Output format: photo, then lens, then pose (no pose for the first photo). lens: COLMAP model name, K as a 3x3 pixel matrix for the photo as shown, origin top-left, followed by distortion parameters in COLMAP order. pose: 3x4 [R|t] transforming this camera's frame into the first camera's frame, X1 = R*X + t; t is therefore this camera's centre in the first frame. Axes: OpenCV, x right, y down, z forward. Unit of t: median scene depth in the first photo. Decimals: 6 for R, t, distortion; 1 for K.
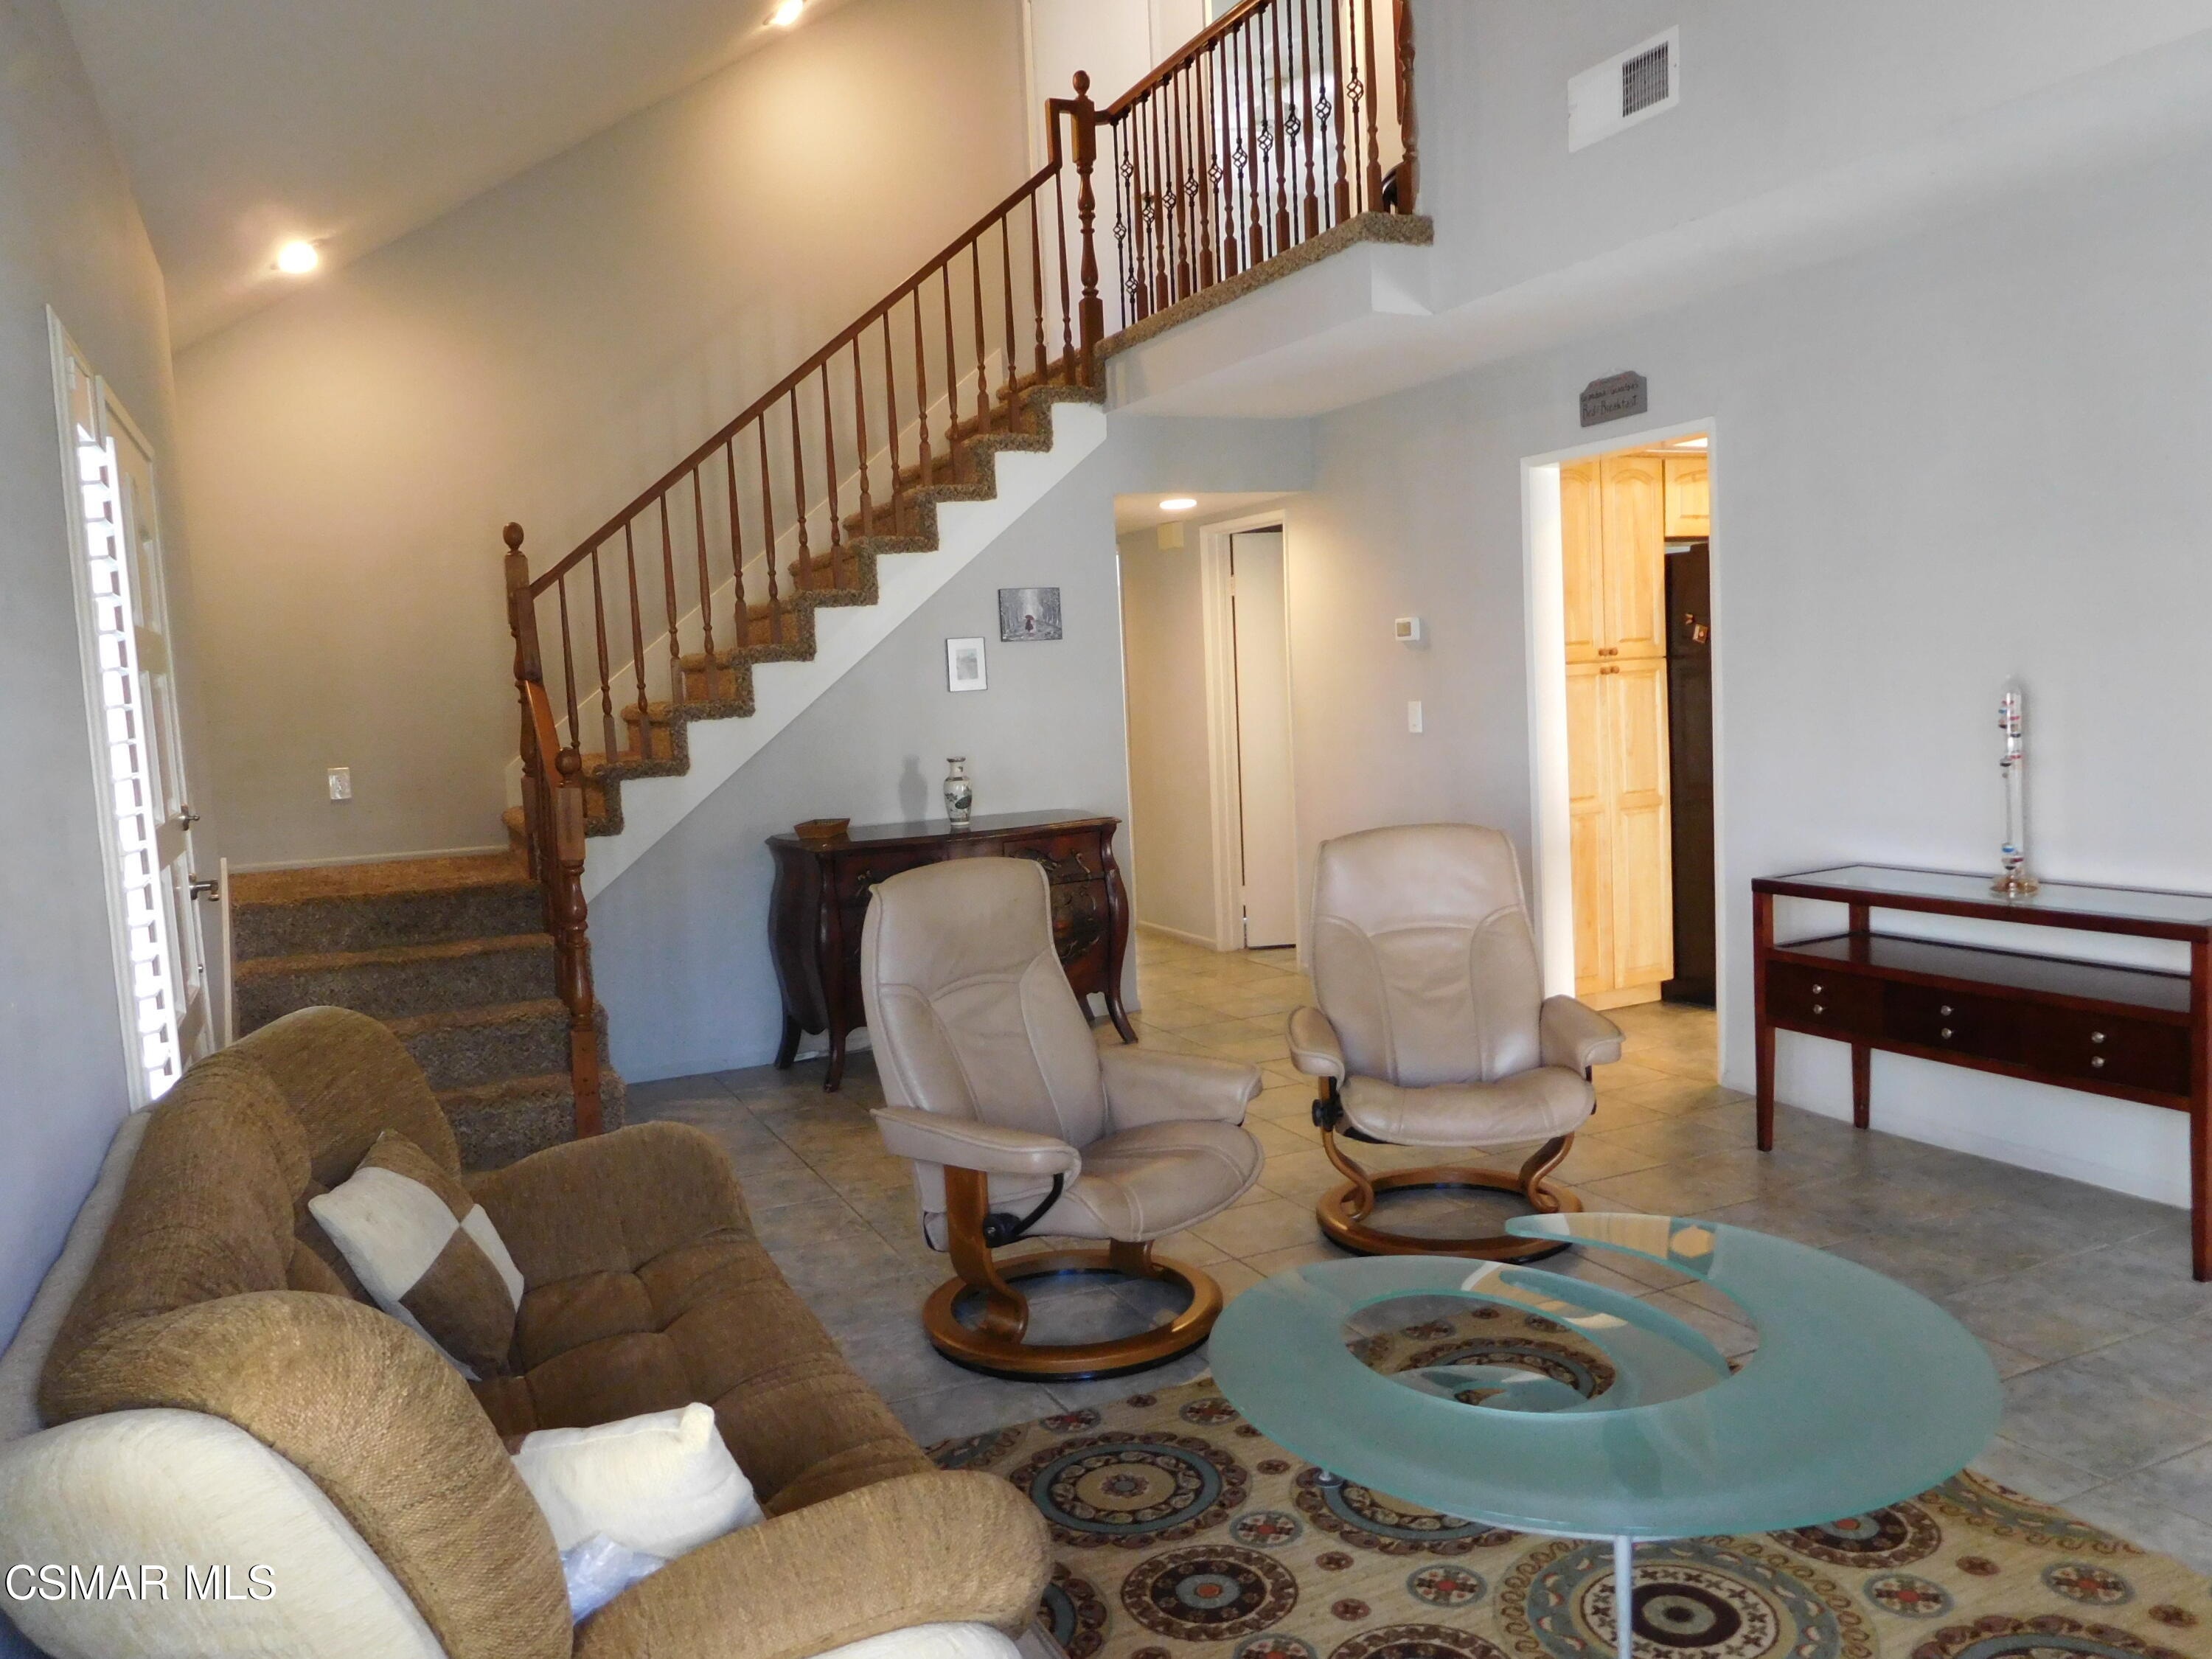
lens RADIAL K [[1634.9, 0, 1122.9], [0, 1634.9, 830.9], [0, 0, 1]] dist [-0.019703, 0.004142]
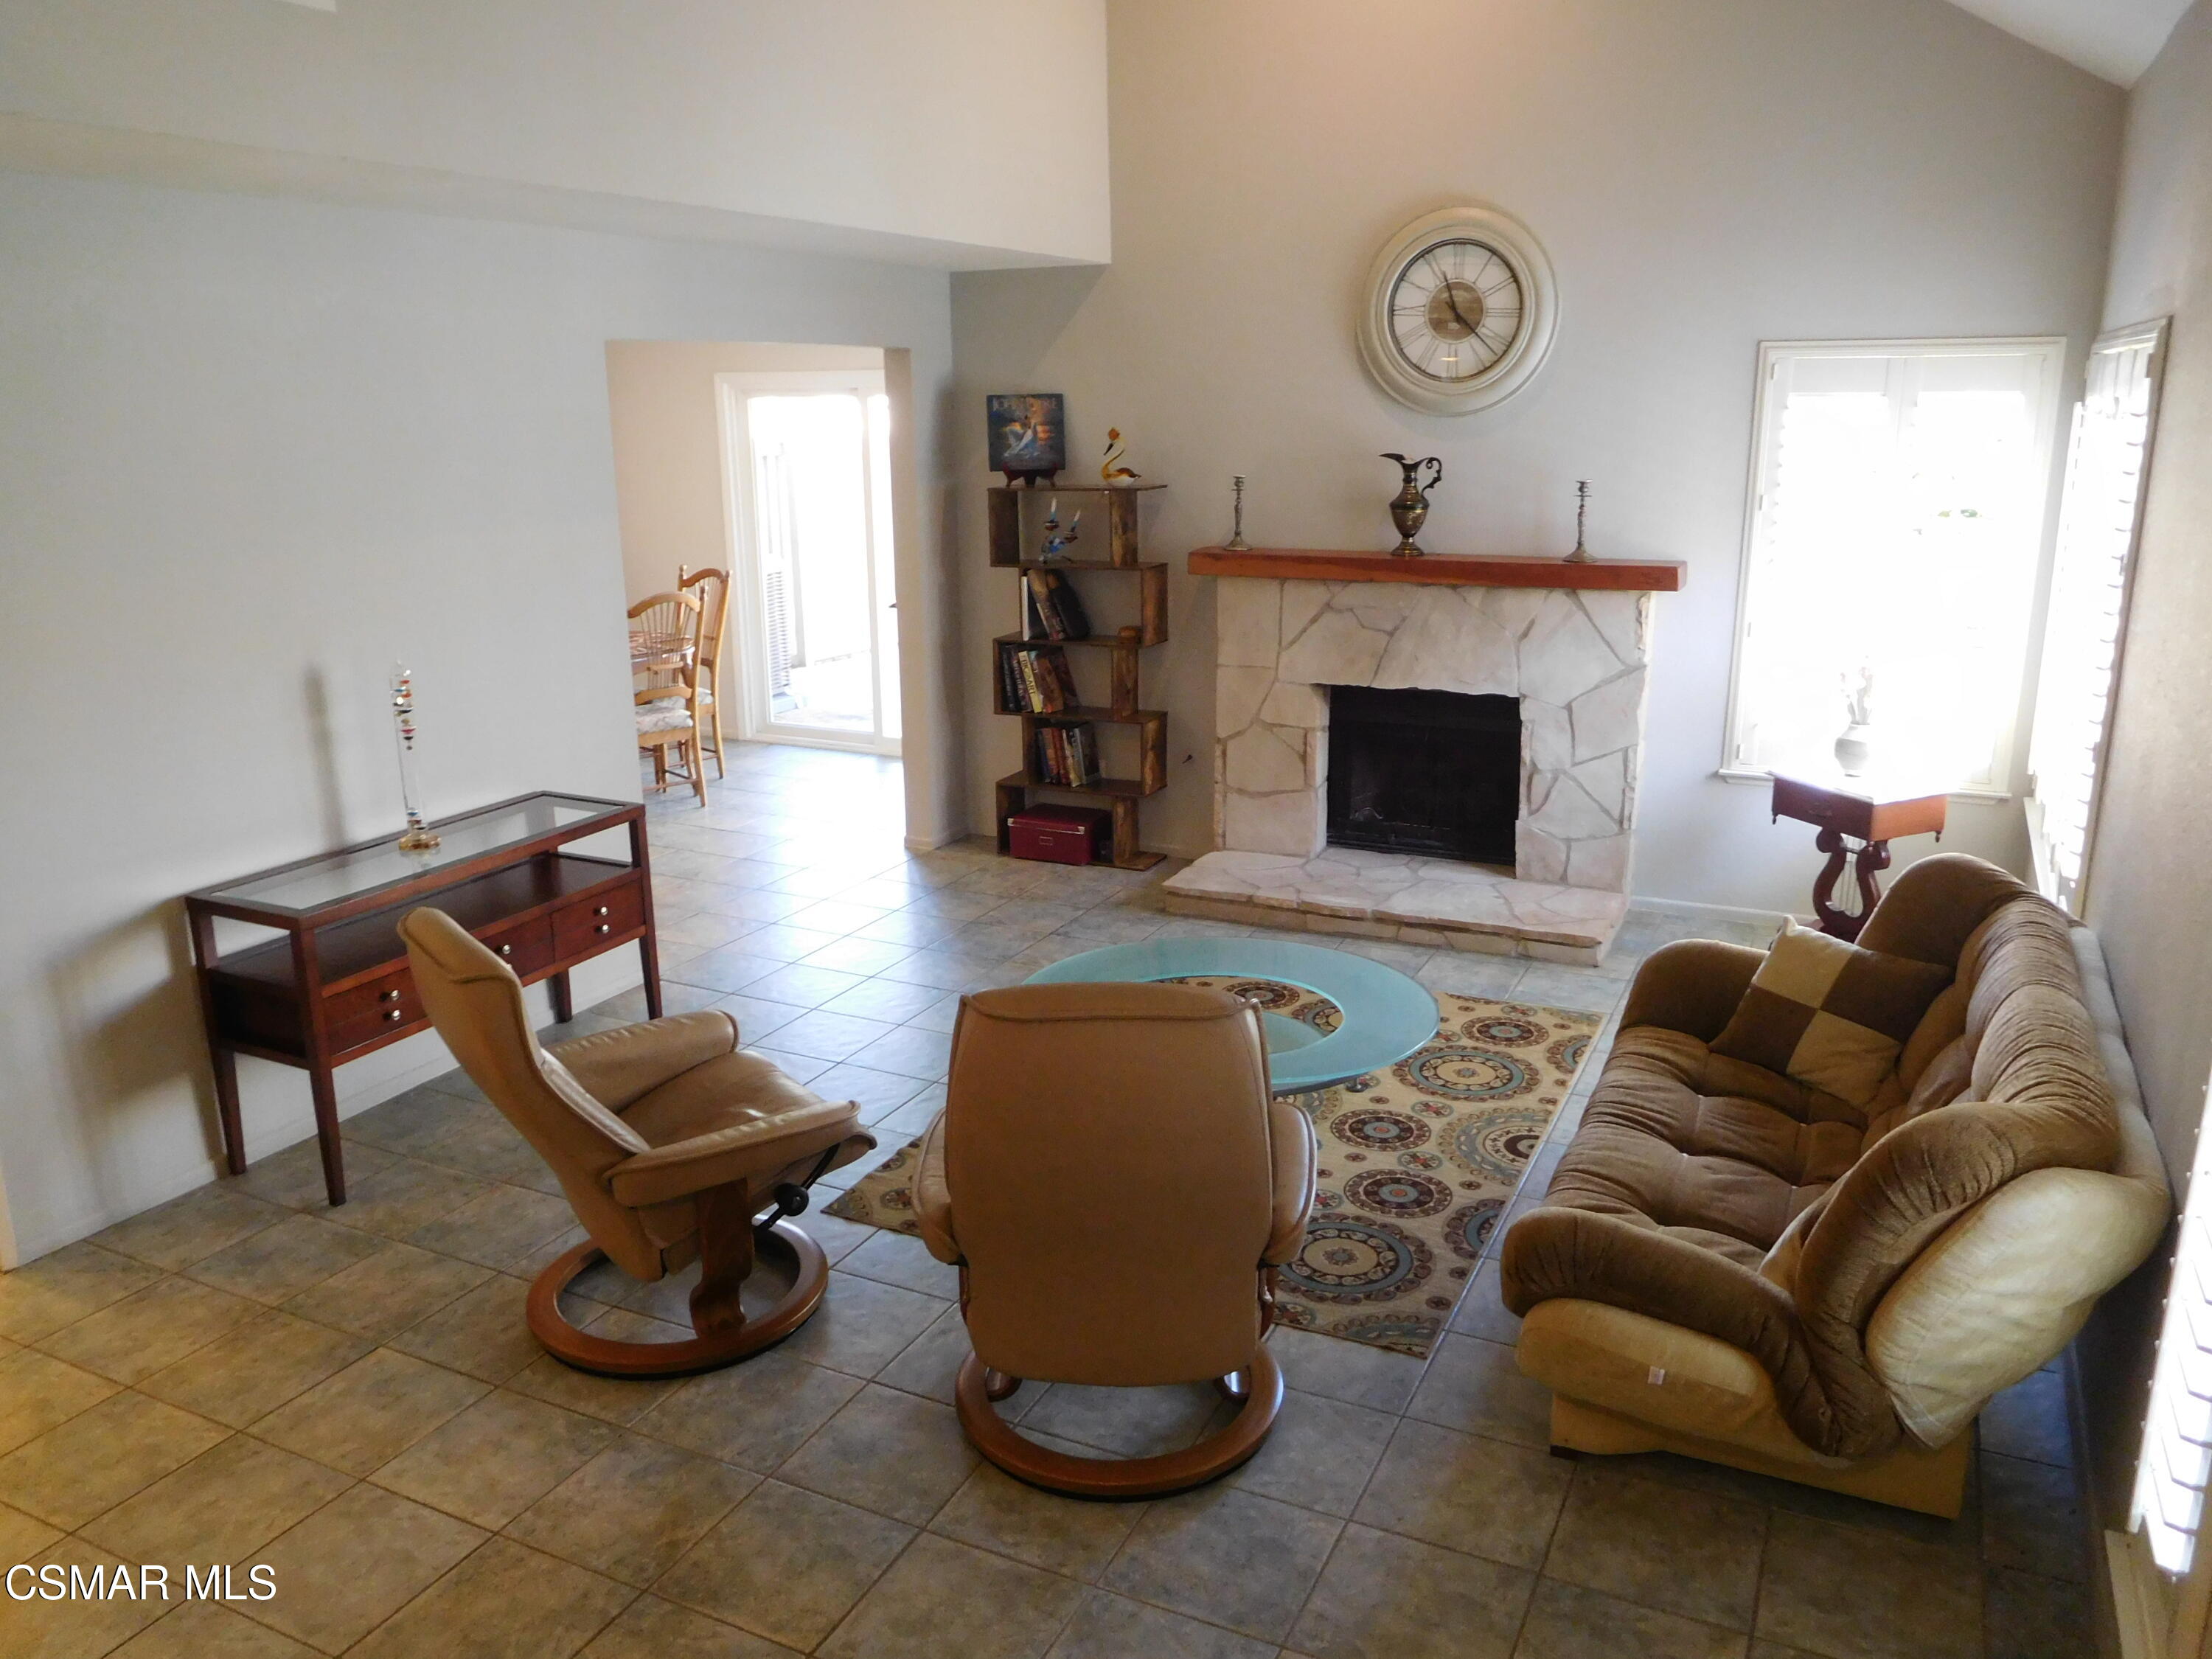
lens RADIAL K [[1634.9, 0, 1096.5], [0, 1634.9, 831.7], [0, 0, 1]] dist [-0.019703, 0.004142]
pose [[-0.619228, -0.145399, 0.771632, -0.715785], [0.109498, 0.957114, 0.268221, -0.265815], [-0.777539, 0.250582, -0.576751, 1.525560]]
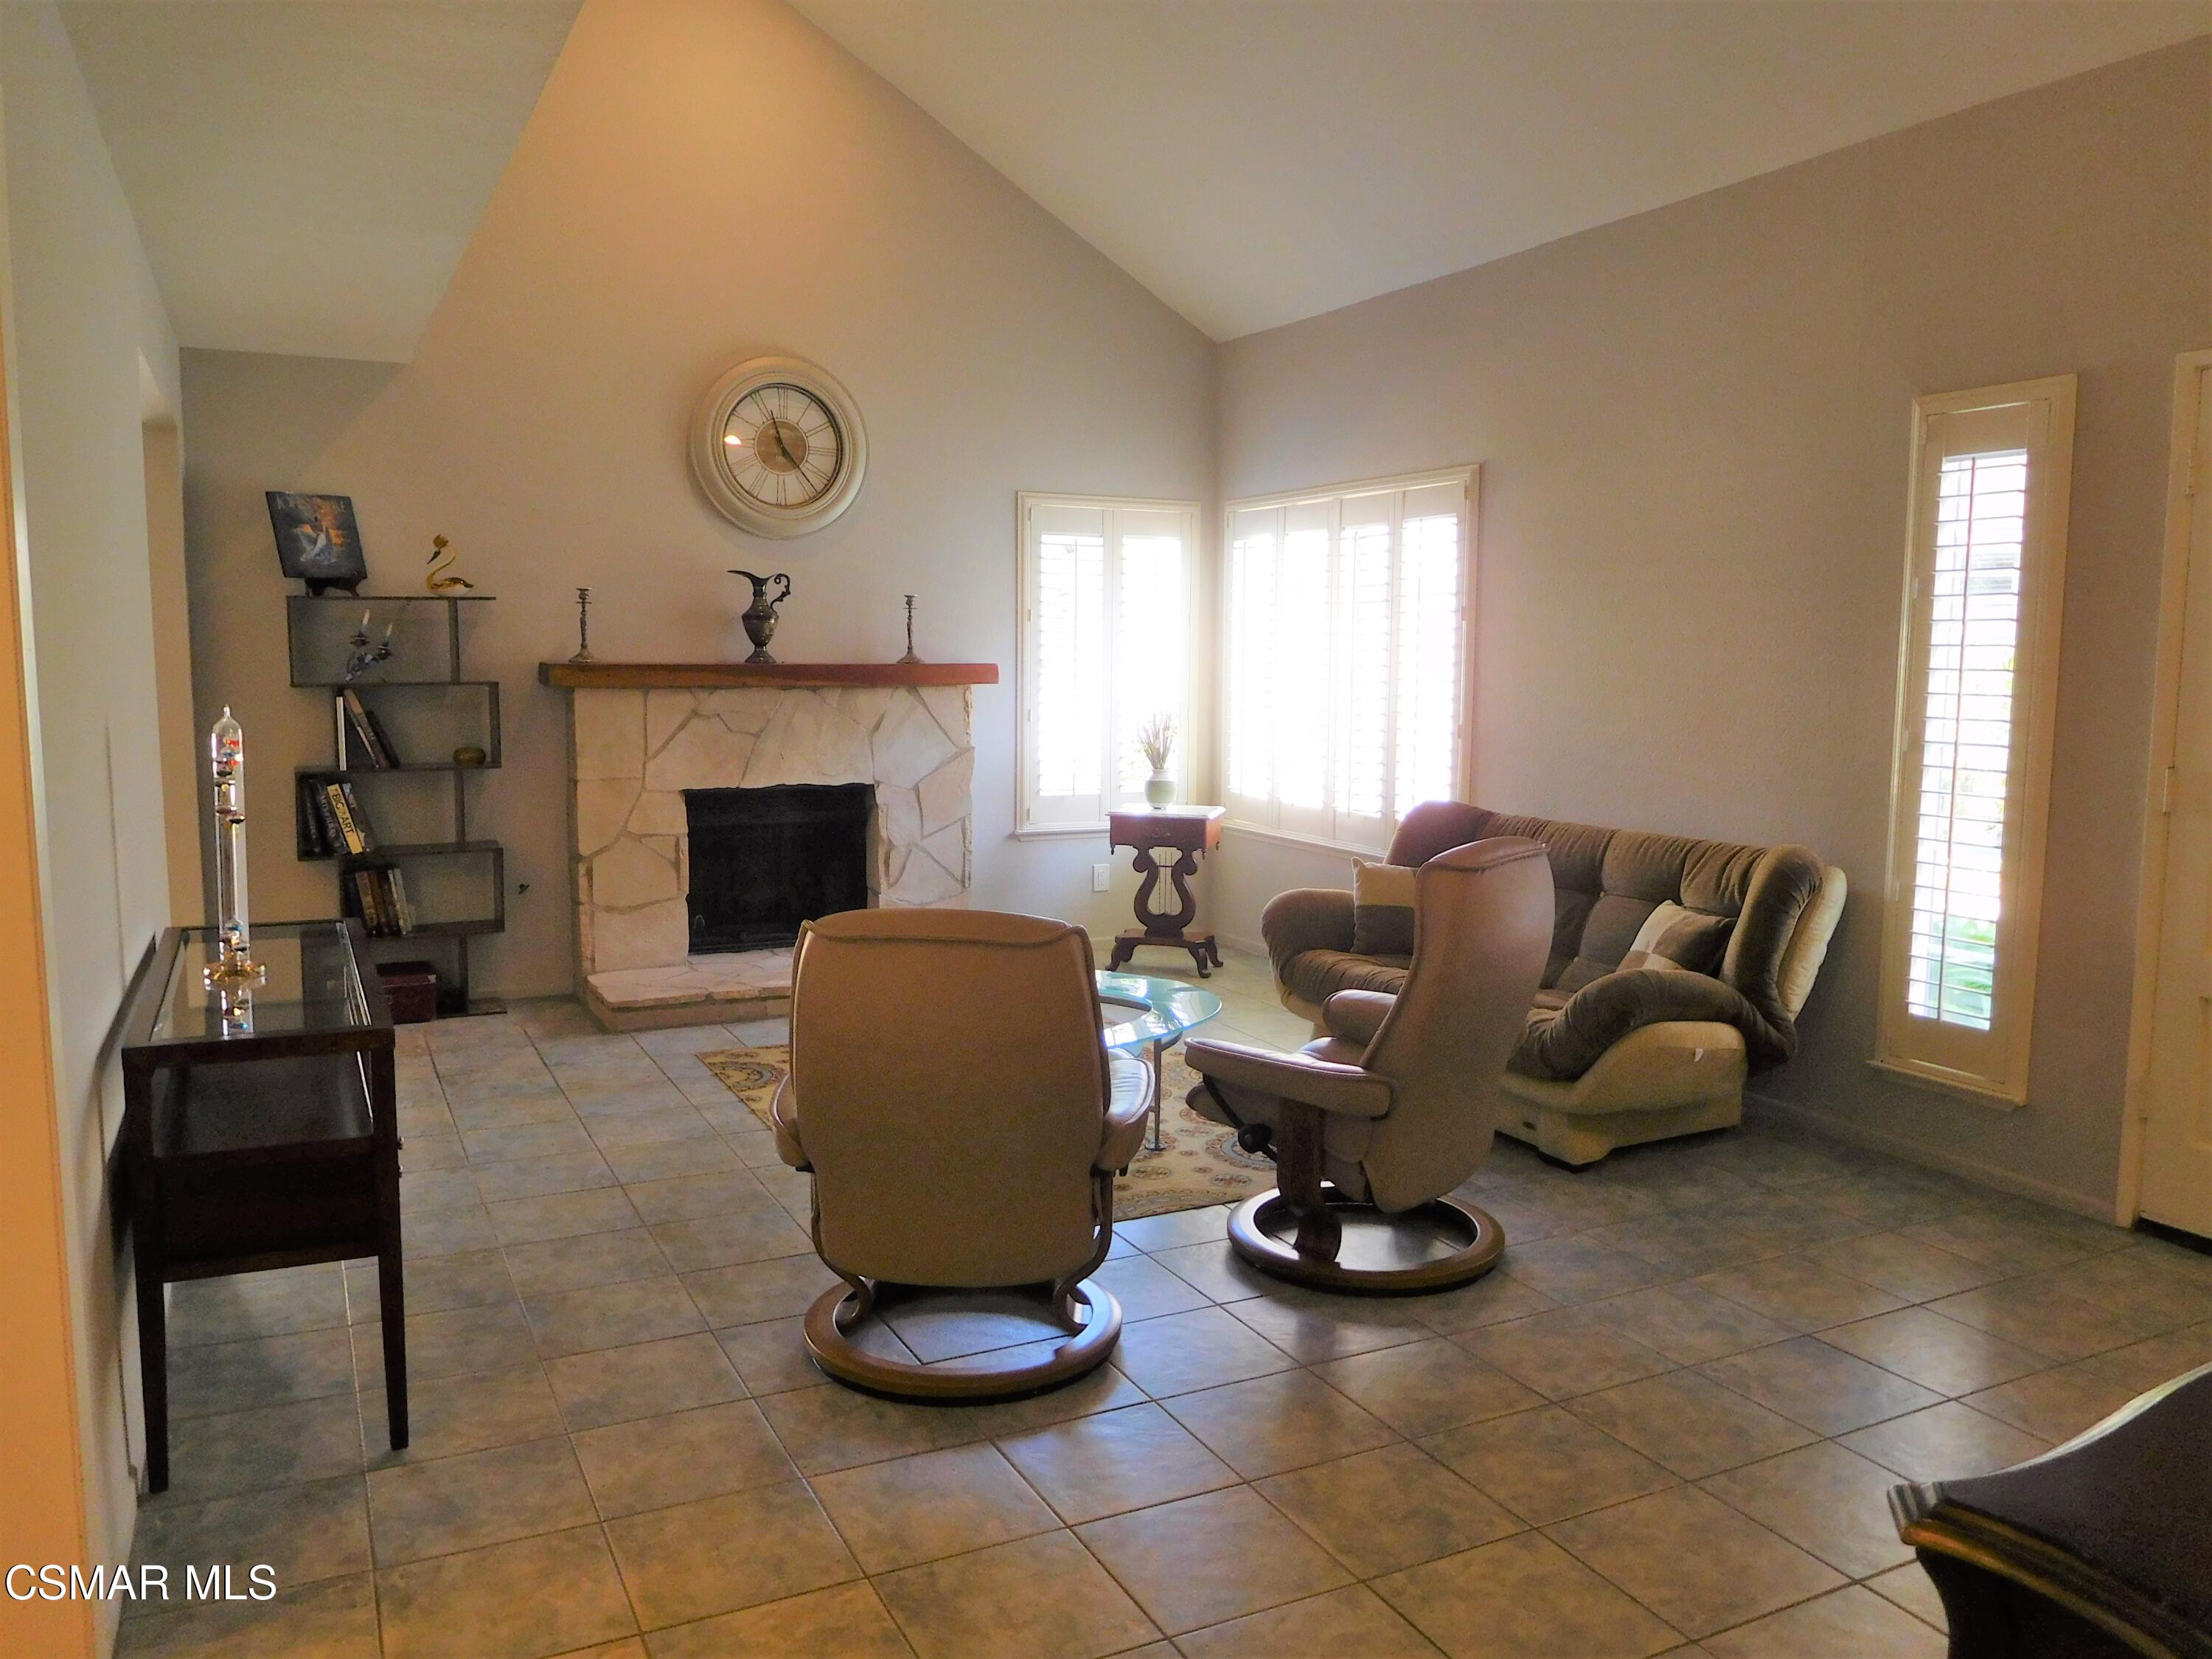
lens RADIAL K [[1634.9, 0, 1100.2], [0, 1634.9, 835.8], [0, 0, 1]] dist [-0.019703, 0.004142]
pose [[-0.998945, 0.044183, -0.012550, 0.155739], [0.040825, 0.979313, 0.198190, -0.202970], [0.021047, 0.197469, -0.980083, 2.109008]]
